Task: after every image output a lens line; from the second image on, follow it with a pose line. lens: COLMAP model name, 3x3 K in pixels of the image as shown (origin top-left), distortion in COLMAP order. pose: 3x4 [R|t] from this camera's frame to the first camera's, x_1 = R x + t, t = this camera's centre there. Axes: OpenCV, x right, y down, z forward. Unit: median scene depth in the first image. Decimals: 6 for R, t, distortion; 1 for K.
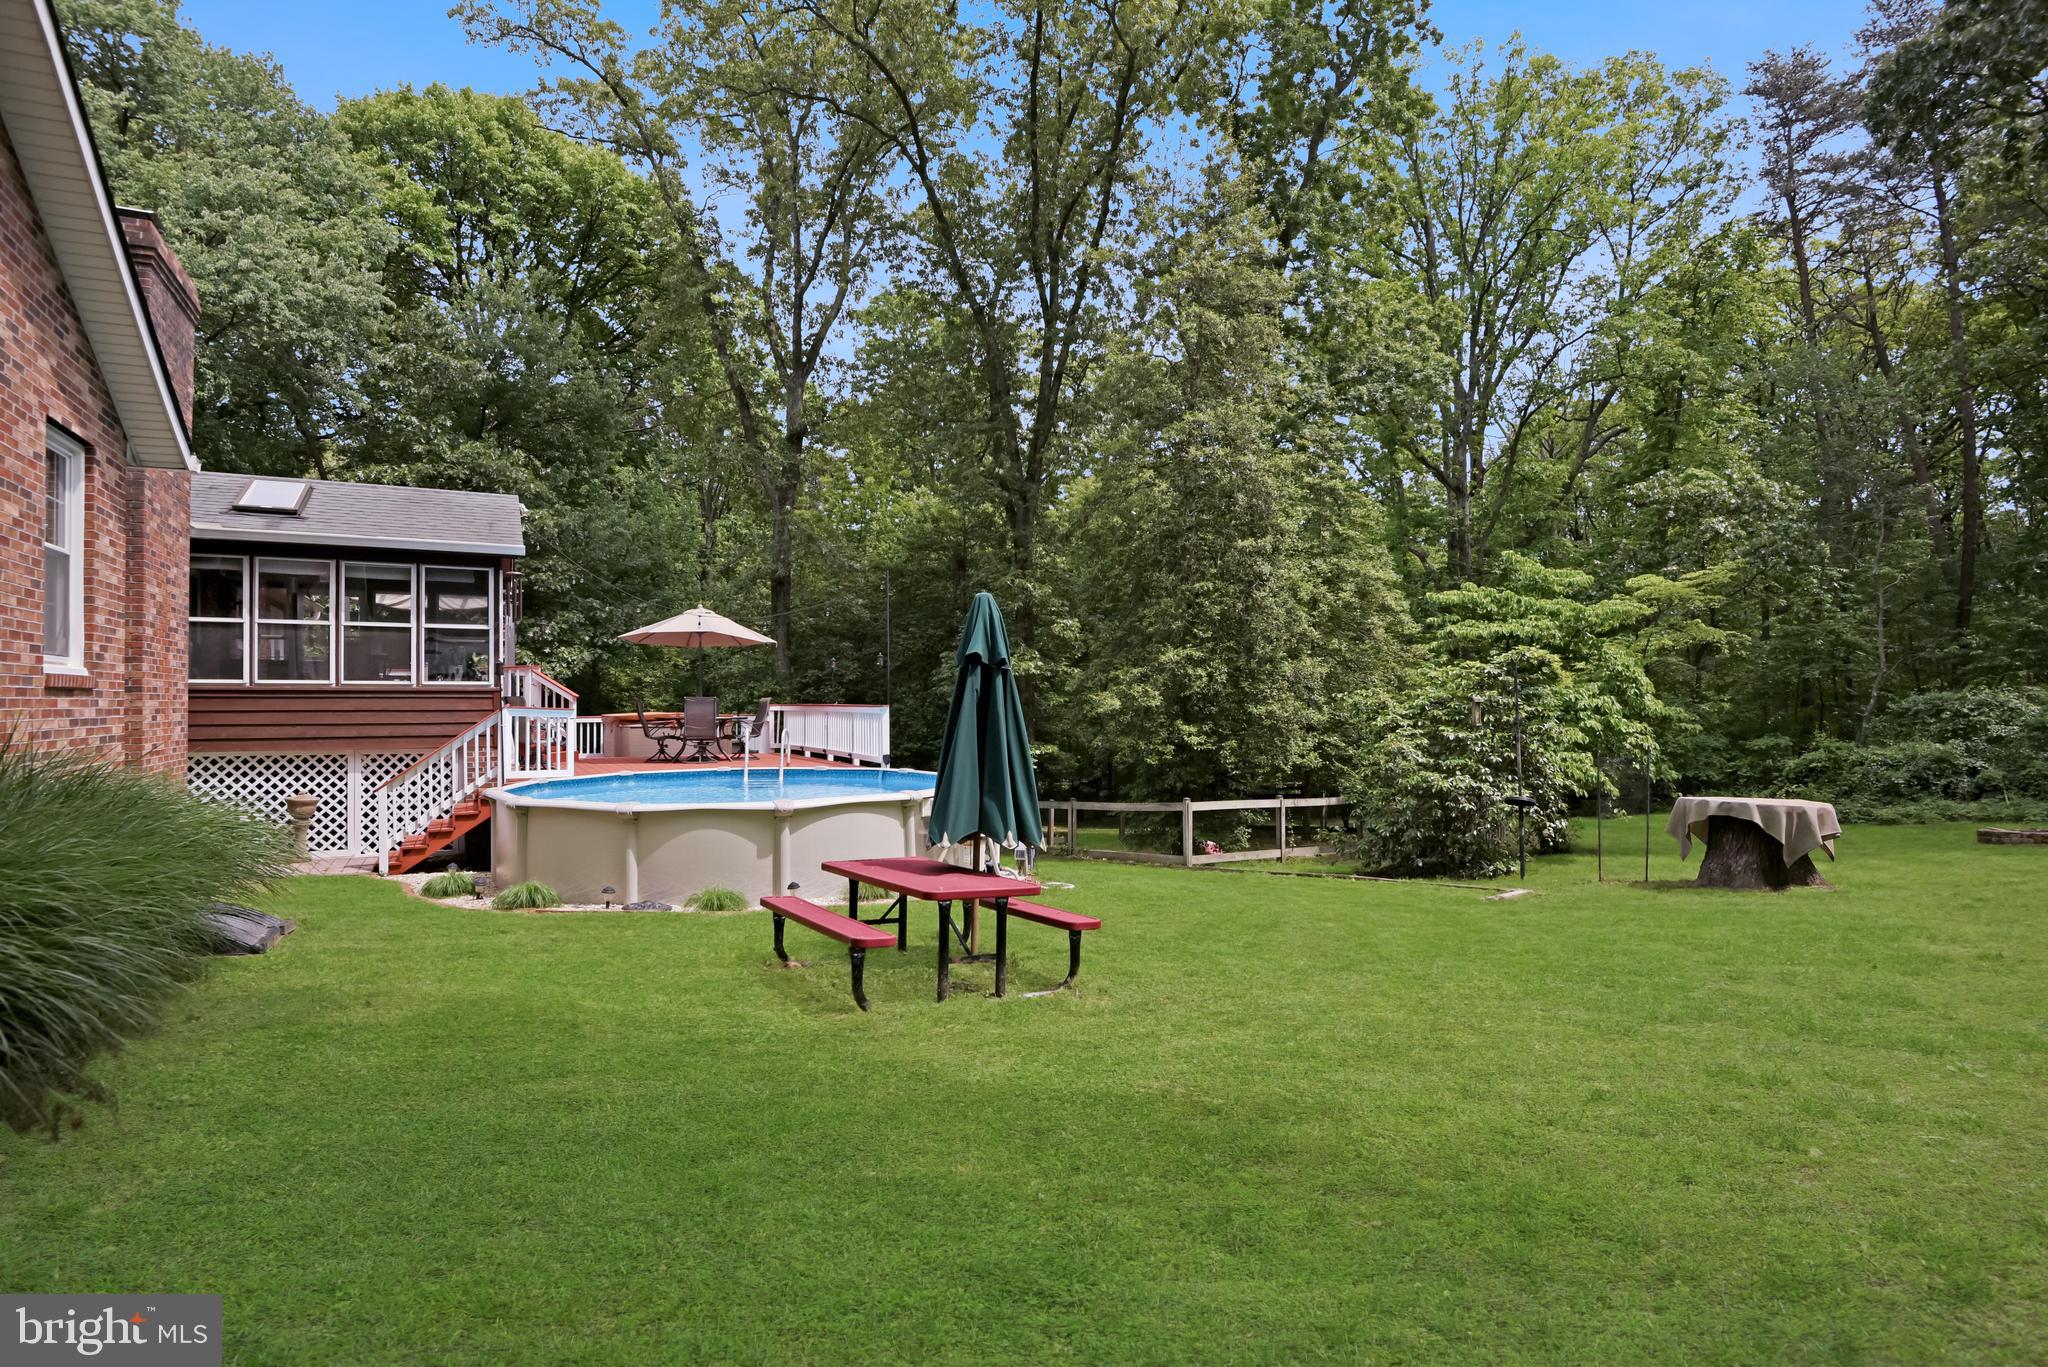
lens RADIAL K [[1056.3, 0, 1026.2], [0, 1056.3, 690.6], [0, 0, 1]] dist [-0.017017, -0.002274]
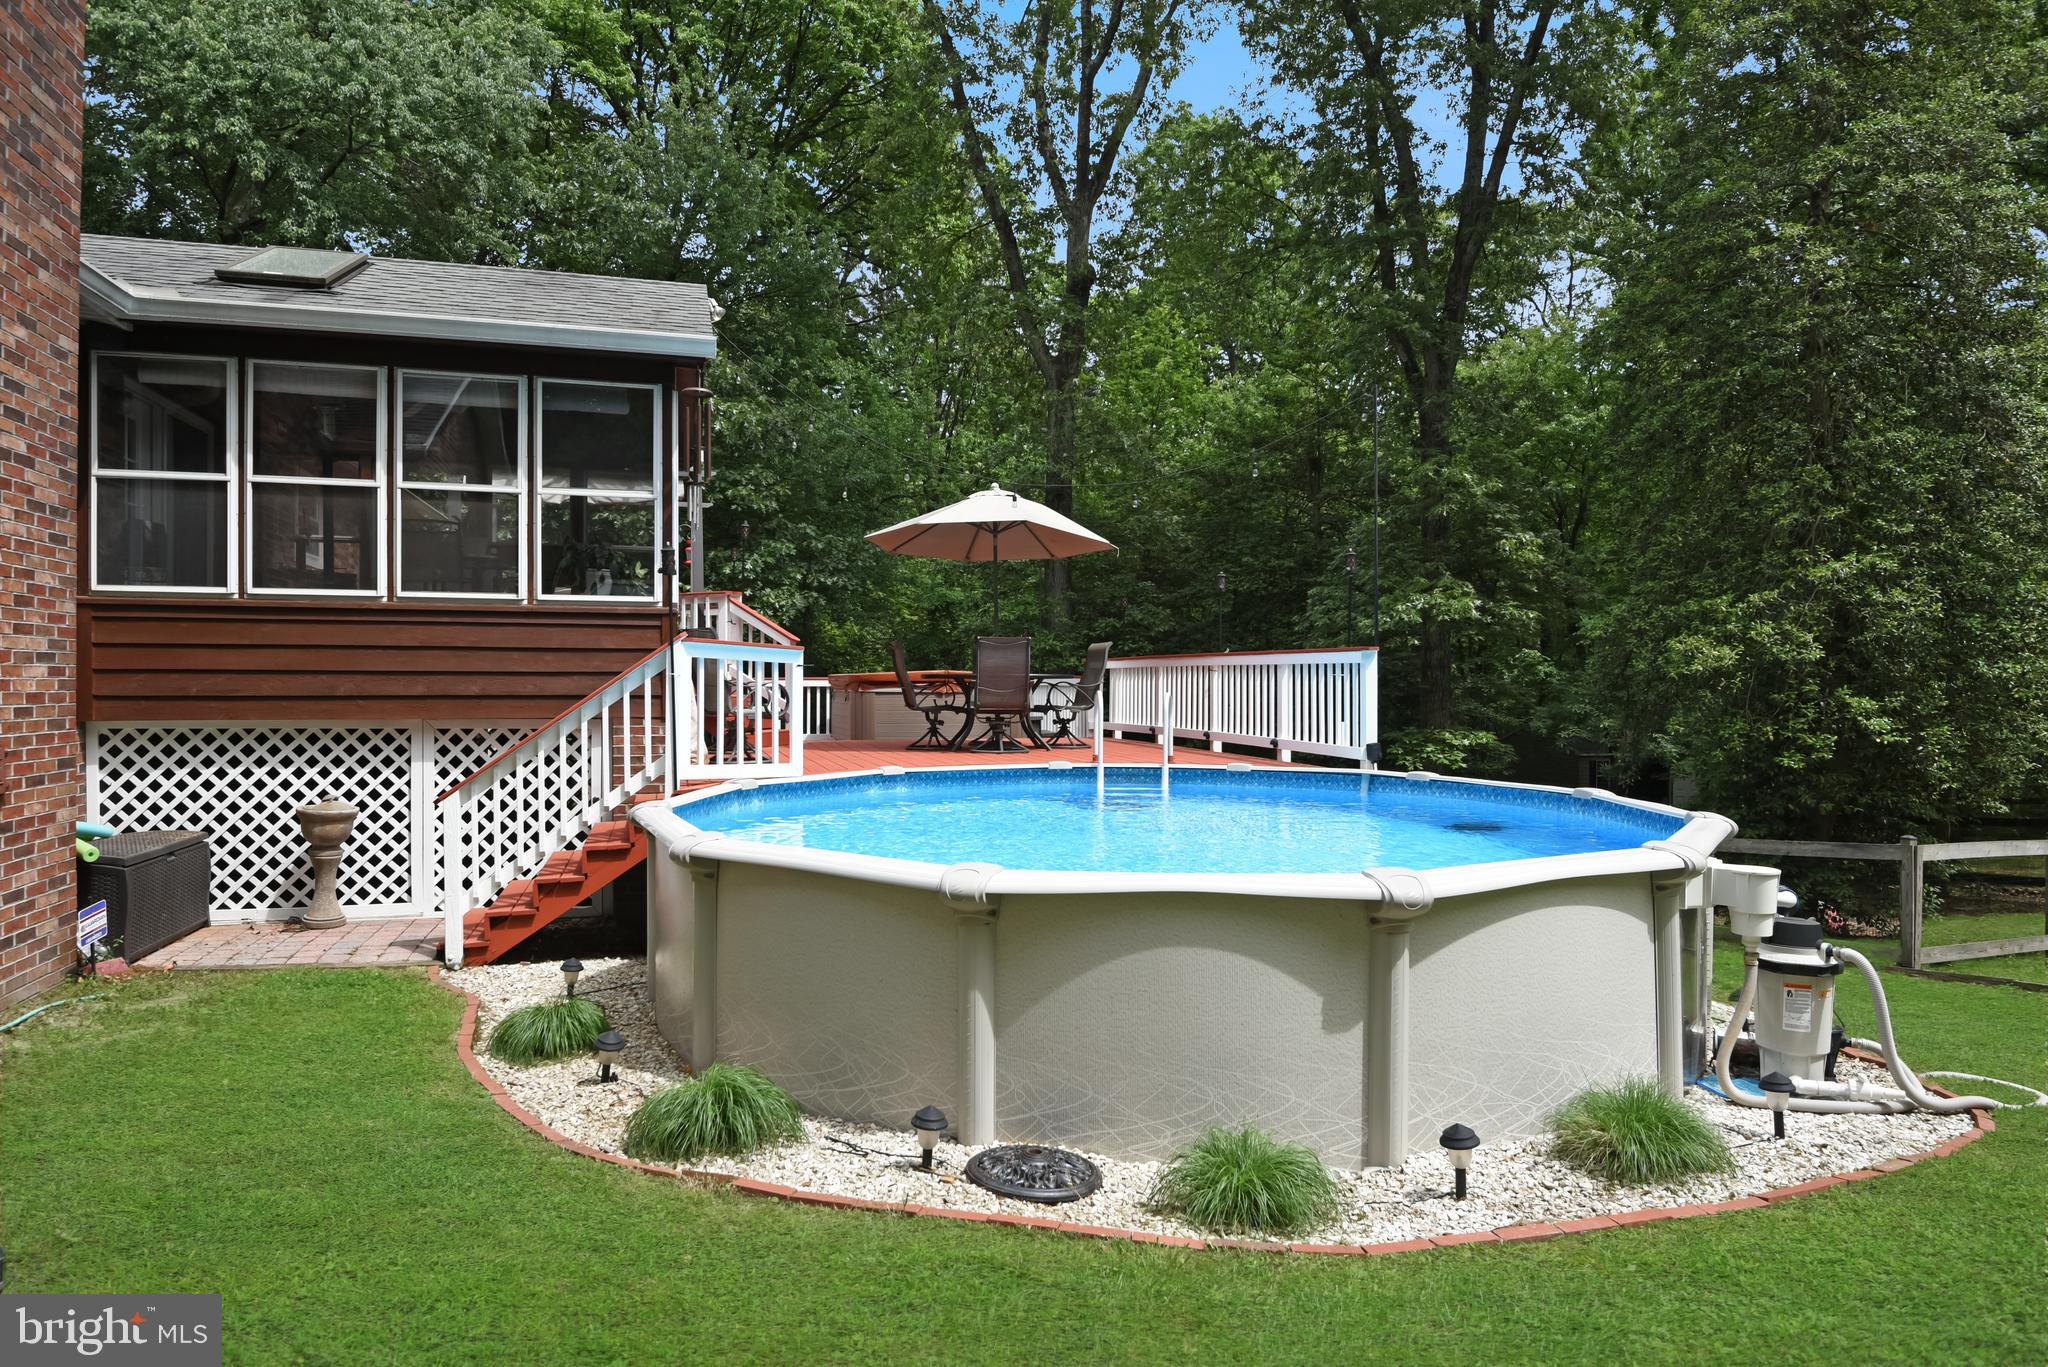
lens RADIAL K [[1216.2, 0, 1020.5], [0, 1216.2, 689.7], [0, 0, 1]] dist [-0.008595, -0.000617]
pose [[0.979300, 0.008064, -0.202255, -0.203939], [-0.004236, 0.999804, 0.019351, 0.026408], [0.202371, -0.018094, 0.979142, 0.434194]]
